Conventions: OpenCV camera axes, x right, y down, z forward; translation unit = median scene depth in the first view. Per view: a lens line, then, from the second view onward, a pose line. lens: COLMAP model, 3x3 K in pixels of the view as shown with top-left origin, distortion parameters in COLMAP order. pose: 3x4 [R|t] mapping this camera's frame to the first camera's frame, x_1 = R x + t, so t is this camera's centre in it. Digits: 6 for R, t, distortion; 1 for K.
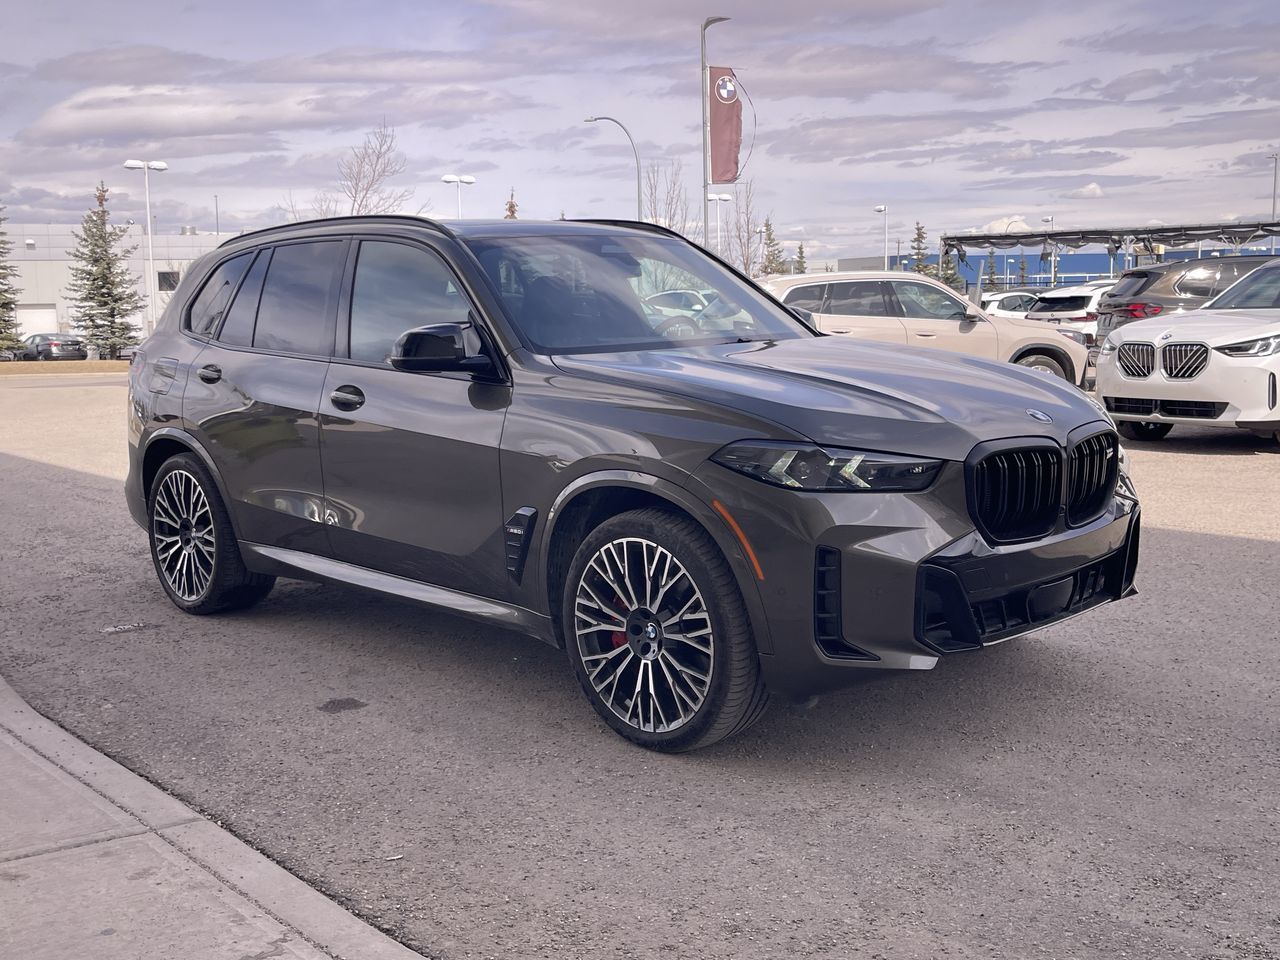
lens RADIAL K [[1363.3, 0, 645.9], [0, 1363.3, 464.1], [0, 0, 1]] dist [0.078015, -0.159148]
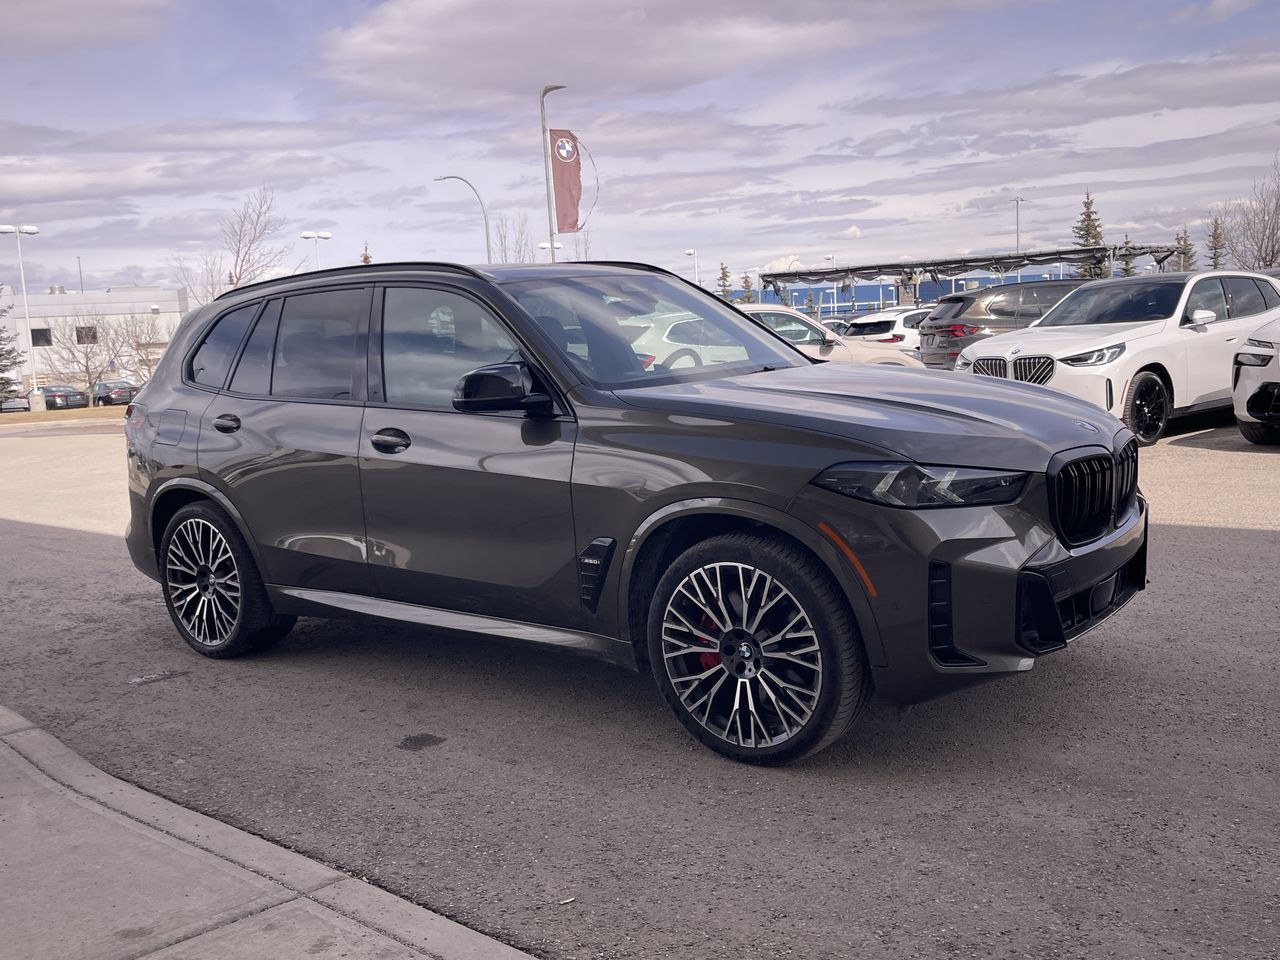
lens RADIAL K [[1194.5, 0, 640.0], [0, 1194.5, 480.0], [0, 0, 1]] dist [0.047328, -0.018587]
pose [[0.990514, -0.053165, 0.126709, -0.177146], [0.053102, 0.998582, 0.003872, -0.014676], [-0.126735, 0.002893, 0.991932, 0.100966]]
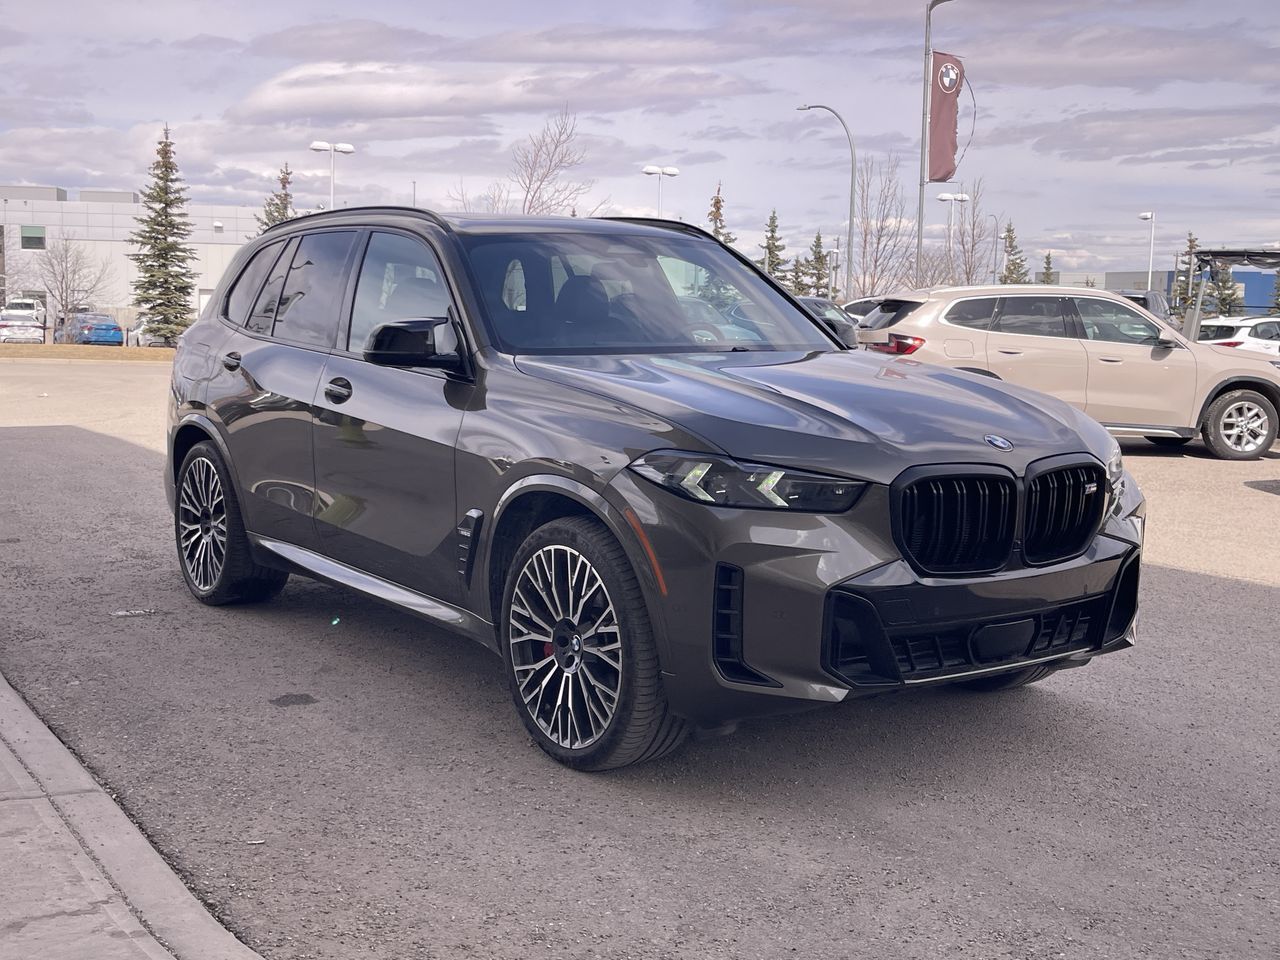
lens RADIAL K [[1523.8, 0, 637.0], [0, 1523.8, 452.7], [0, 0, 1]] dist [0.084442, -0.198247]
pose [[0.986874, 0.054817, -0.151904, 0.195211], [-0.058415, 0.998105, -0.019323, 0.005780], [0.150557, 0.027943, 0.988206, -0.061166]]
